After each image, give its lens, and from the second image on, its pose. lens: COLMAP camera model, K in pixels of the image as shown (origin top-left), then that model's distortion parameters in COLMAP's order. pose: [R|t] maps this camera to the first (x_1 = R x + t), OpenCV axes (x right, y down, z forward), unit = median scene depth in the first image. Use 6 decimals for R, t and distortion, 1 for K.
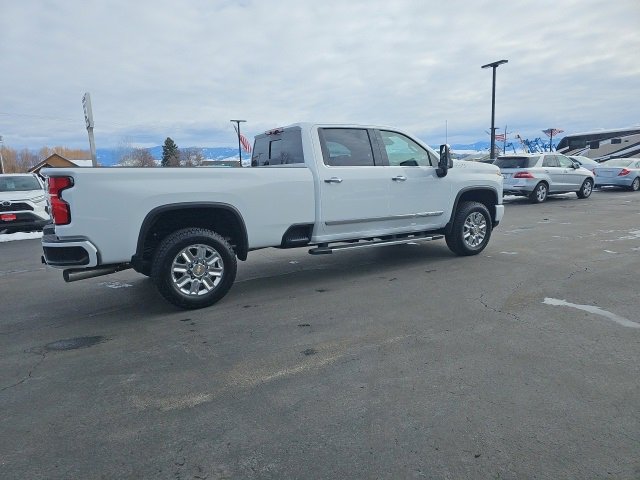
lens RADIAL K [[420.4, 0, 314.2], [0, 420.4, 239.7], [0, 0, 1]] dist [0.065593, -0.053390]
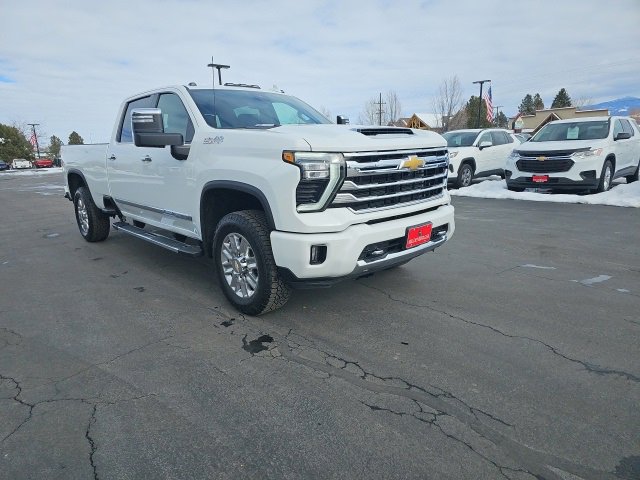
lens RADIAL K [[419.6, 0, 312.5], [0, 419.6, 237.6], [0, 0, 1]] dist [0.070334, -0.058255]
pose [[0.192591, 0.231785, -0.953512, 1.132384], [-0.122246, 0.969800, 0.211053, -0.227864], [0.973635, 0.075916, 0.215109, 1.259167]]
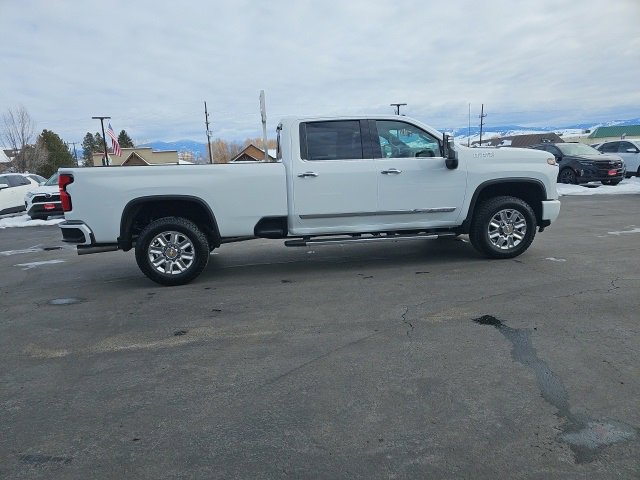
lens RADIAL K [[421.5, 0, 312.9], [0, 421.5, 237.8], [0, 0, 1]] dist [0.065820, -0.053742]
pose [[0.913276, 0.058675, -0.403093, 0.476943], [-0.045605, 0.998078, 0.041956, -0.032316], [0.404780, -0.019934, 0.914197, 0.070861]]
